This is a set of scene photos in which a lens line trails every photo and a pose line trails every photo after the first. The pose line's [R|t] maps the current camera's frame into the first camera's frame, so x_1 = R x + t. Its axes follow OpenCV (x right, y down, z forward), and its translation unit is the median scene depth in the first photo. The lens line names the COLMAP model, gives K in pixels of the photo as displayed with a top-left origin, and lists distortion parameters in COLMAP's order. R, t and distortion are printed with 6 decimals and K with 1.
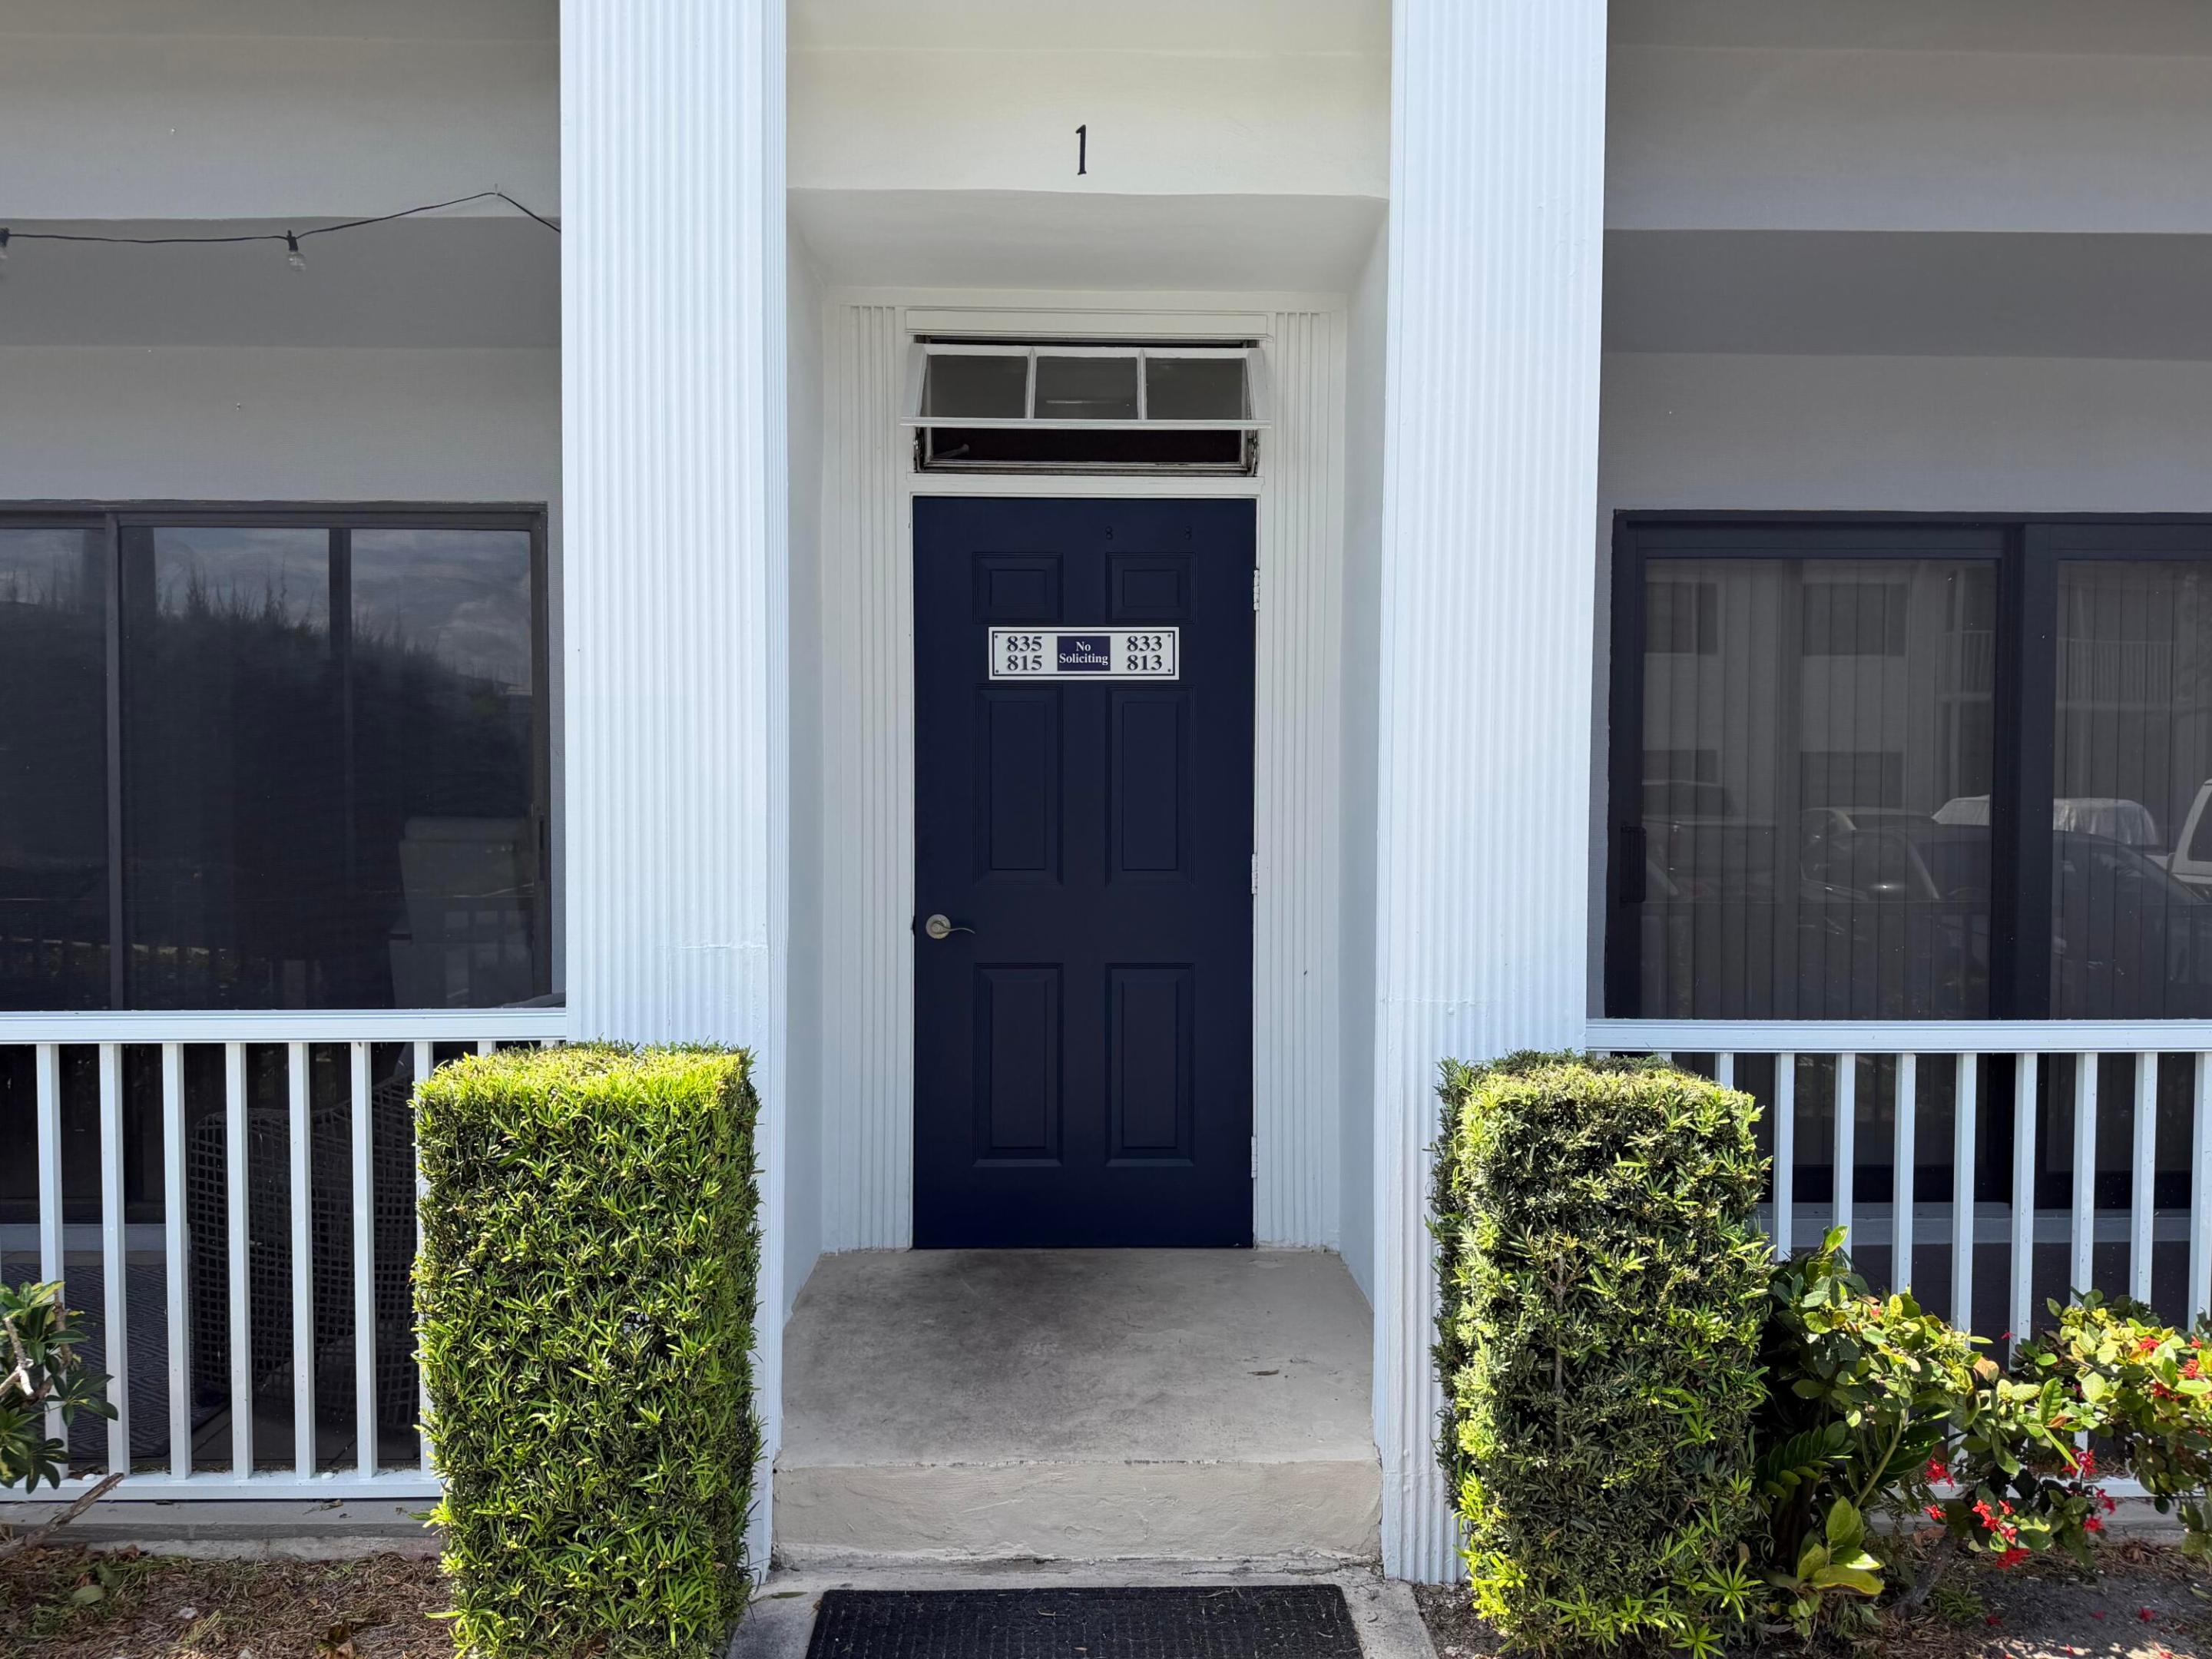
lens RADIAL K [[1563.4, 0, 1121.6], [0, 1563.4, 819.1], [0, 0, 1]] dist [0.002666, -0.009289]
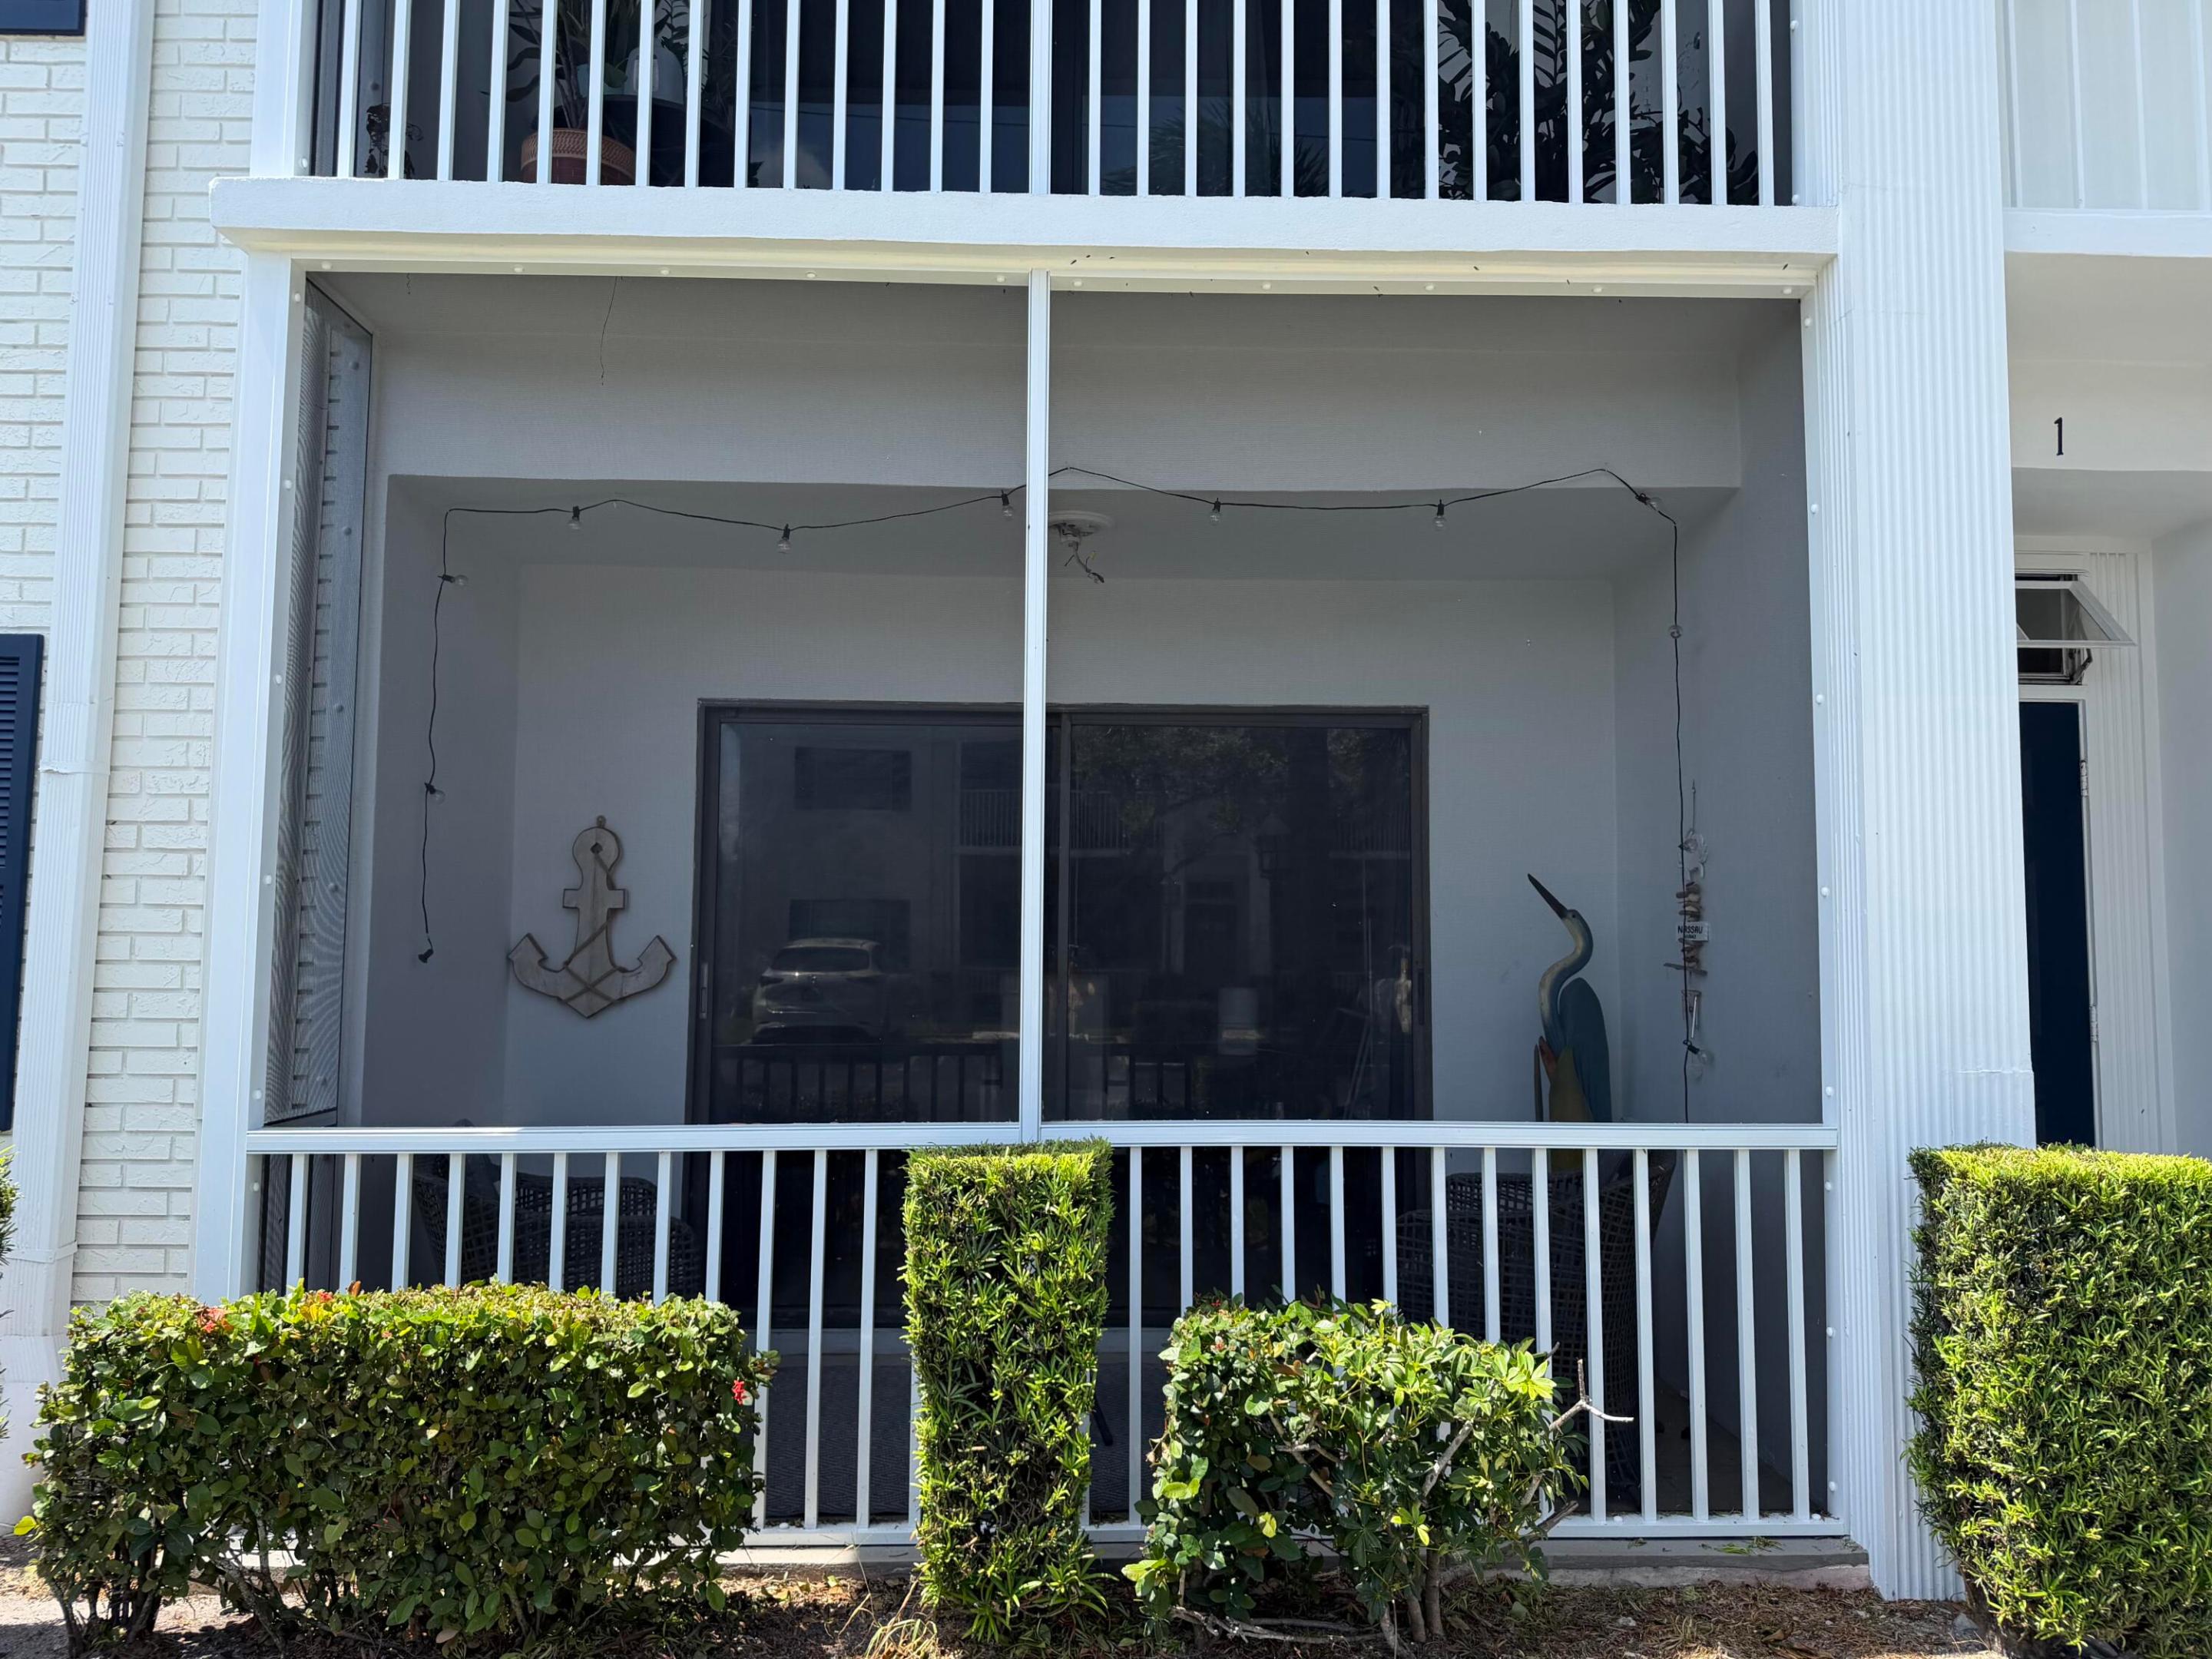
lens RADIAL K [[1563.4, 0, 1092.3], [0, 1563.4, 816.8], [0, 0, 1]] dist [0.002666, -0.009289]
pose [[0.999912, 0.000440, -0.013272, -1.125020], [-0.001873, 0.994134, -0.108136, 0.018815], [0.013146, 0.108151, 0.994048, -0.321579]]
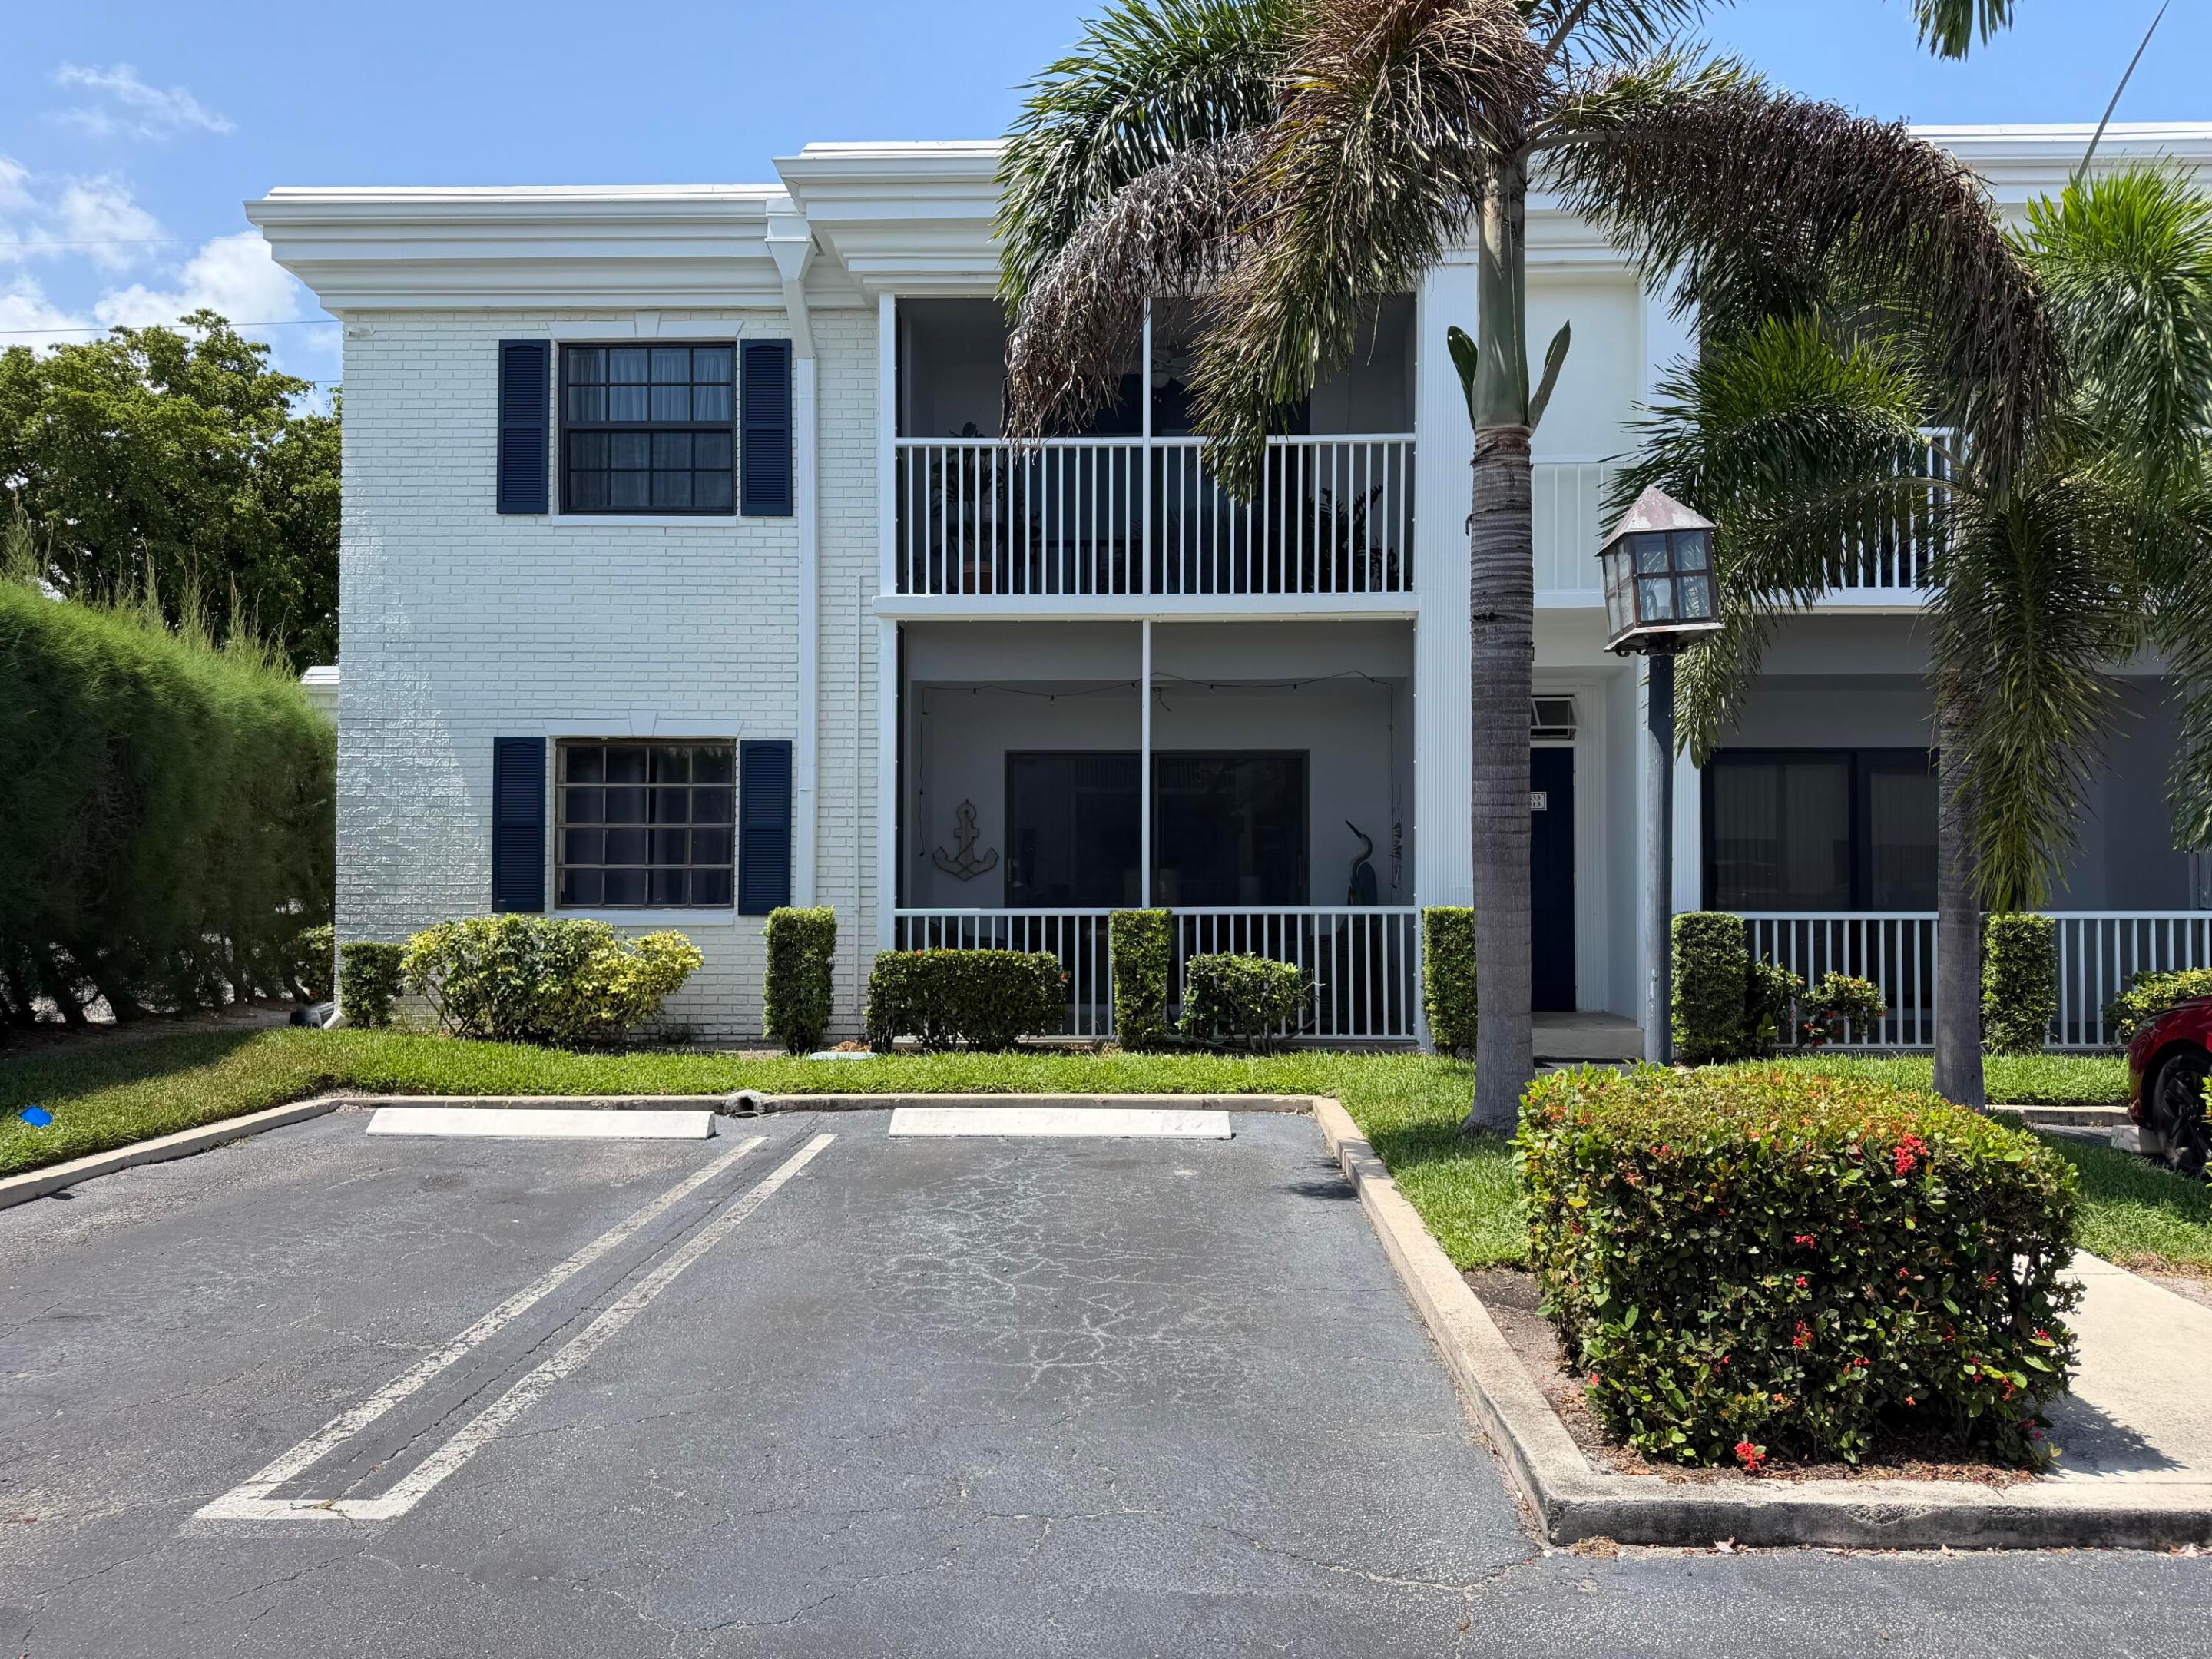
lens RADIAL K [[1563.4, 0, 1114.6], [0, 1563.4, 827.8], [0, 0, 1]] dist [0.002666, -0.009289]
pose [[0.998311, -0.005881, -0.057796, -1.033597], [0.002741, 0.998524, -0.054248, 0.165093], [0.058030, 0.053998, 0.996853, -3.294536]]
